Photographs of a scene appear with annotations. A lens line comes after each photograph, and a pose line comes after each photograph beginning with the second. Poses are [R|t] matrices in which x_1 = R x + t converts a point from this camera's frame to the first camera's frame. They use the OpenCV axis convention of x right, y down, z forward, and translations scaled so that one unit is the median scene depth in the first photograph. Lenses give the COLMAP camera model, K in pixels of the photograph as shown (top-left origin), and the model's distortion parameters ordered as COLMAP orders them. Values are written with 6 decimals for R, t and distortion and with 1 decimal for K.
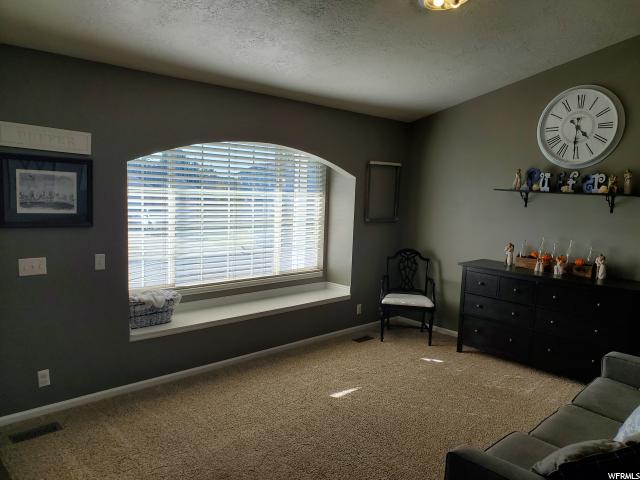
lens RADIAL K [[492.9, 0, 320.0], [0, 492.9, 240.0], [0, 0, 1]] dist [0.000569, -0.007555]
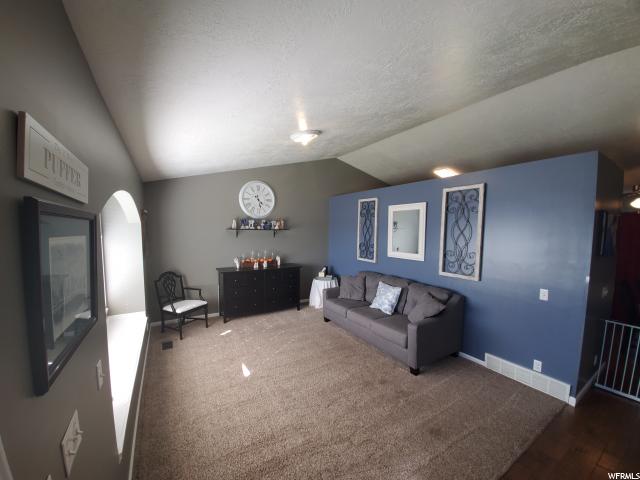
lens RADIAL K [[247.1, 0, 320.0], [0, 247.1, 247.8], [0, 0, 1]] dist [-0.011524, -0.000026]
pose [[0.197845, -0.110671, 0.973966, -0.515169], [0.101389, 0.990587, 0.091964, -0.089126], [-0.974976, 0.080554, 0.207204, 0.519892]]
